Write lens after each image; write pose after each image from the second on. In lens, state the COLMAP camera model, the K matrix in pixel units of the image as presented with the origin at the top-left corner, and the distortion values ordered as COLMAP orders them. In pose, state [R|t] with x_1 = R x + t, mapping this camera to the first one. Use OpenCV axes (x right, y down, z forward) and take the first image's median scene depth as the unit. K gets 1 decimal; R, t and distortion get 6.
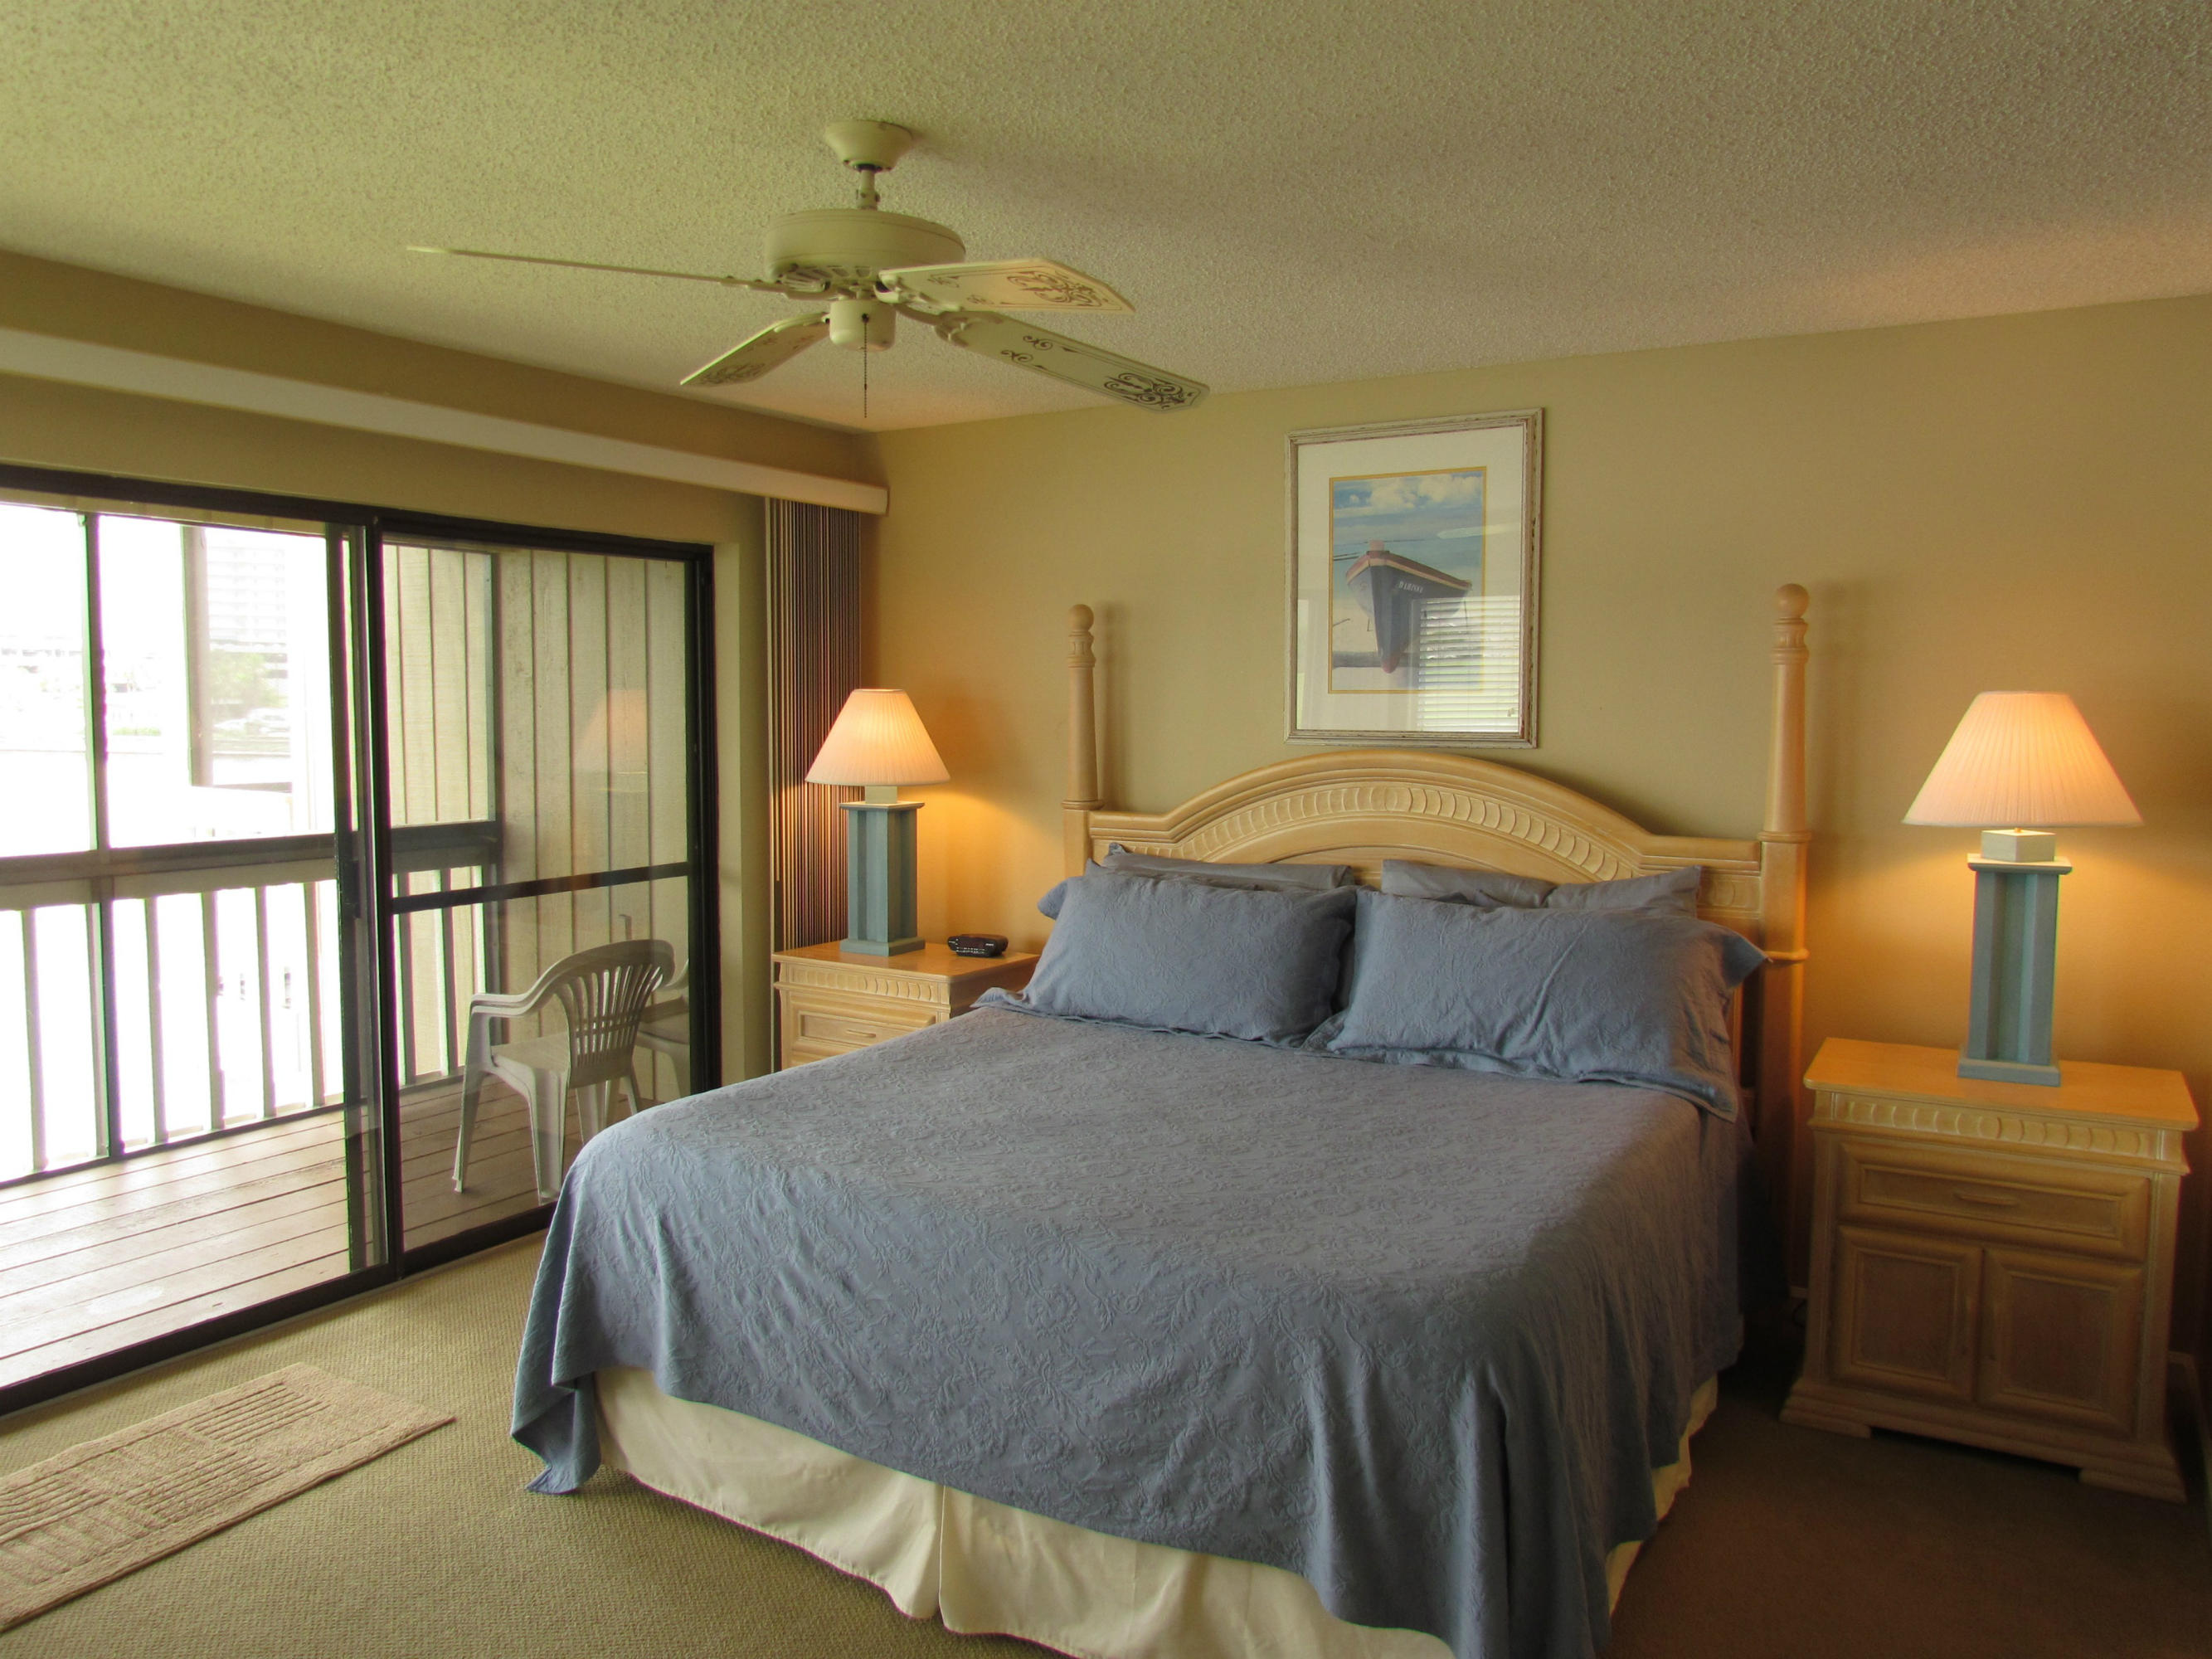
lens RADIAL K [[1602.2, 0, 1106.0], [0, 1602.2, 829.5], [0, 0, 1]] dist [-0.018907, 0.001666]
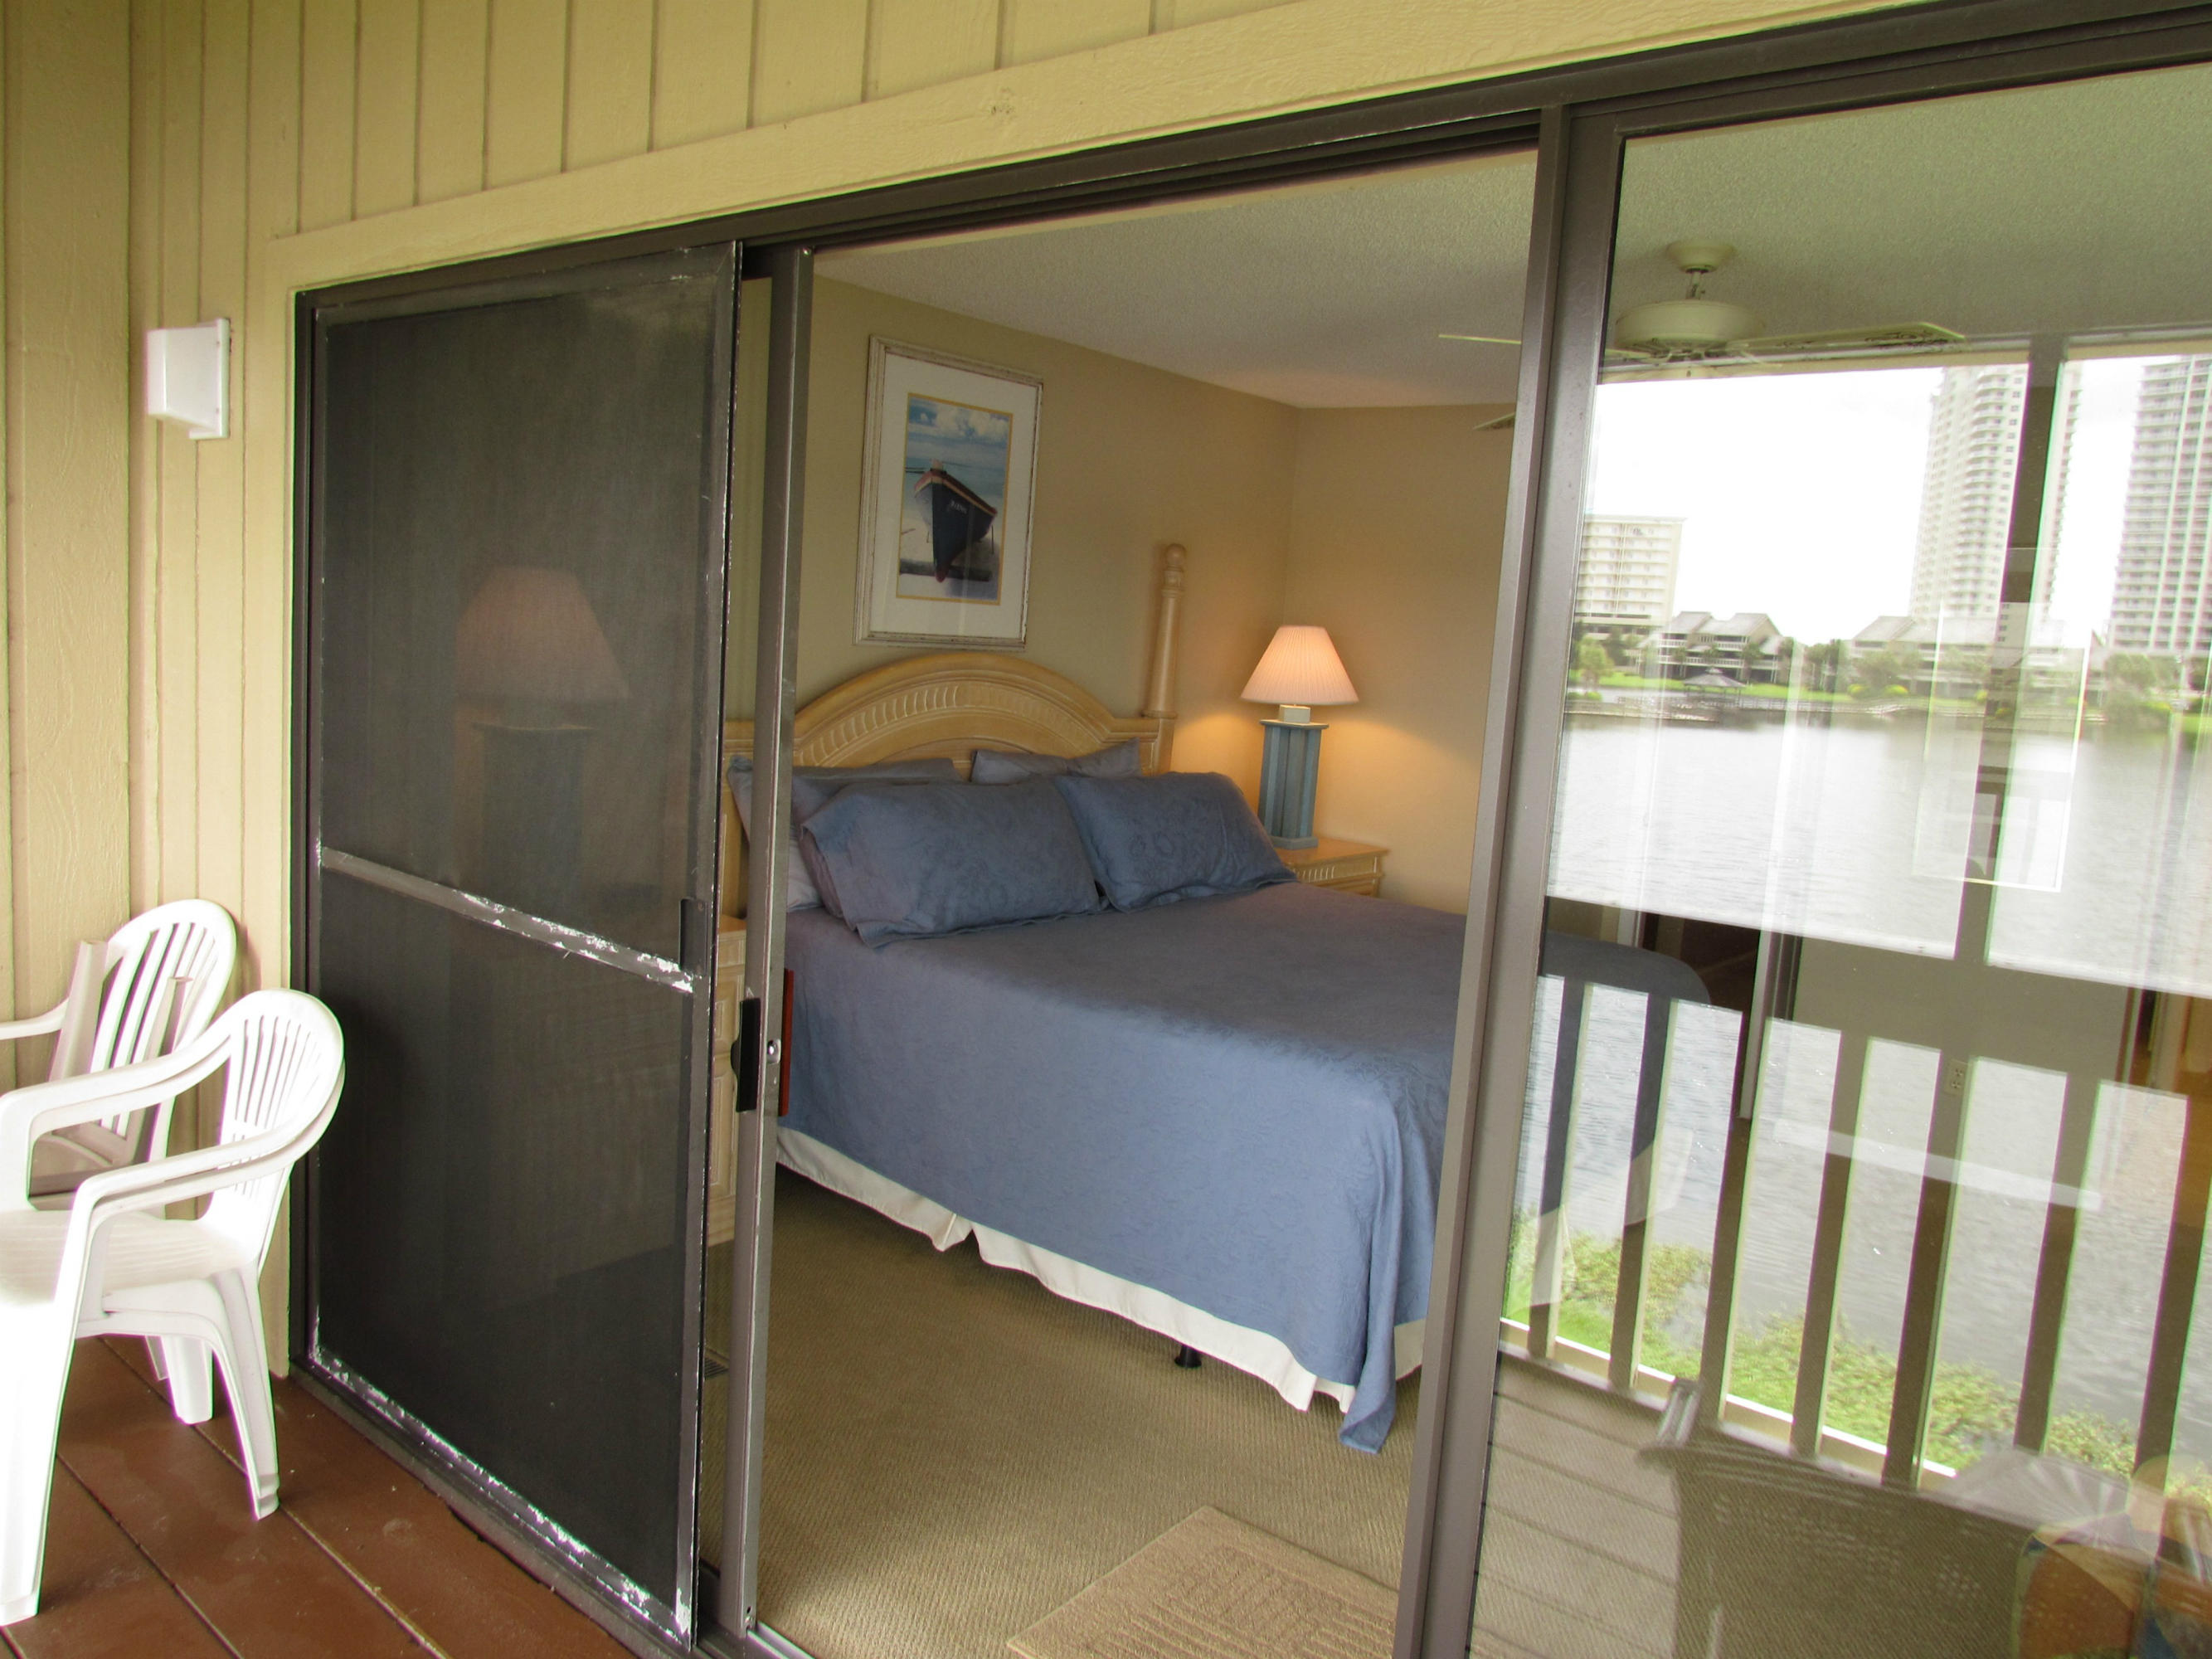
lens RADIAL K [[1602.2, 0, 1106.0], [0, 1602.2, 829.5], [0, 0, 1]] dist [-0.018907, 0.001666]
pose [[0.171298, -0.121017, 0.977759, -0.916568], [0.019577, 0.992650, 0.119430, -0.058460], [-0.985025, -0.001316, 0.172408, 0.701232]]
